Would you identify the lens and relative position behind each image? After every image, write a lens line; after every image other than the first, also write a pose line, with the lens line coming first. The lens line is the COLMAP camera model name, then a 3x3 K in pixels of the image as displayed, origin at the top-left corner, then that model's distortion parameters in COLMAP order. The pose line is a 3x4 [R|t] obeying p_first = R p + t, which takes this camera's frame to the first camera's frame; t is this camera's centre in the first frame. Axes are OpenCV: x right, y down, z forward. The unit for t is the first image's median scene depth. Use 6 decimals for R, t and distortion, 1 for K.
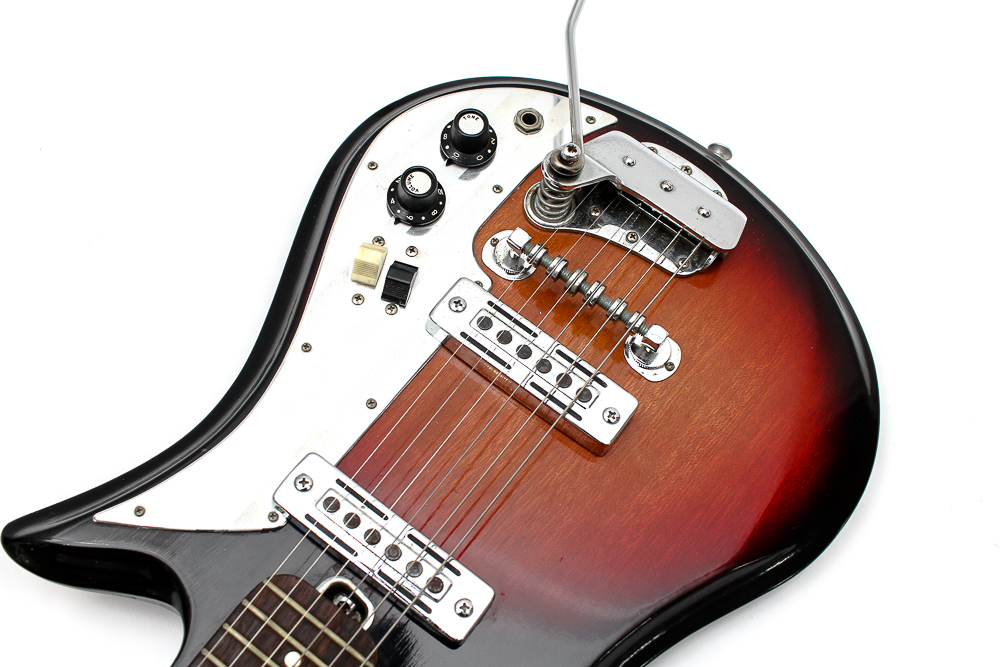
lens RADIAL K [[1159.5, 0, 500.0], [0, 1159.5, 330.9], [0, 0, 1]] dist [-0.129079, 0.000000]
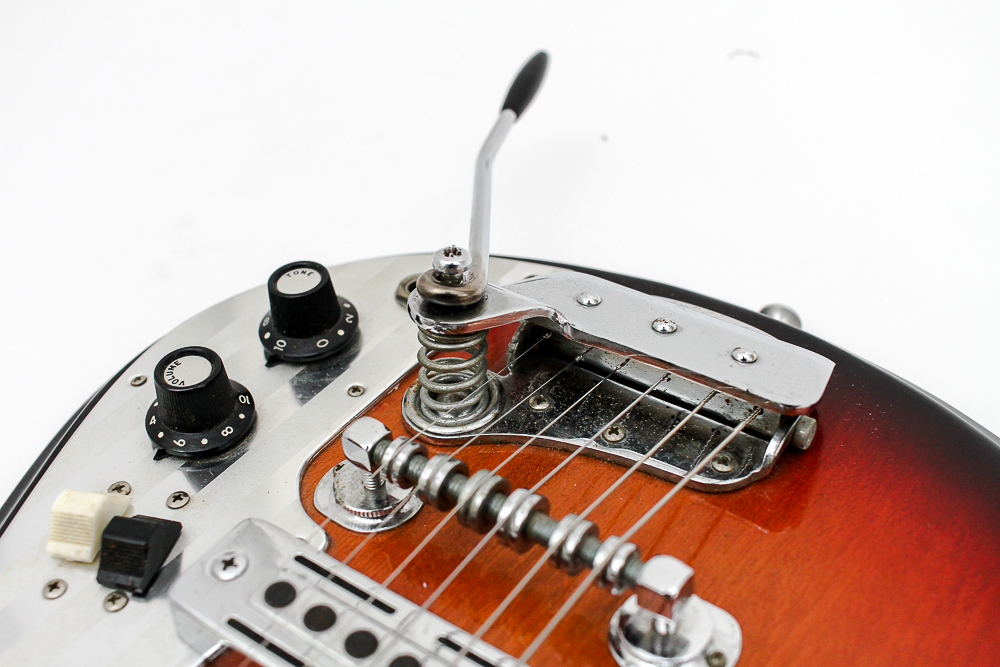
lens RADIAL K [[1159.5, 0, 491.2], [0, 1159.5, 330.0], [0, 0, 1]] dist [-0.129079, 0.000000]
pose [[0.983787, -0.145988, -0.104165, 0.124590], [0.081064, 0.880088, -0.467840, 0.113652], [0.159973, 0.451810, 0.877654, 0.545346]]
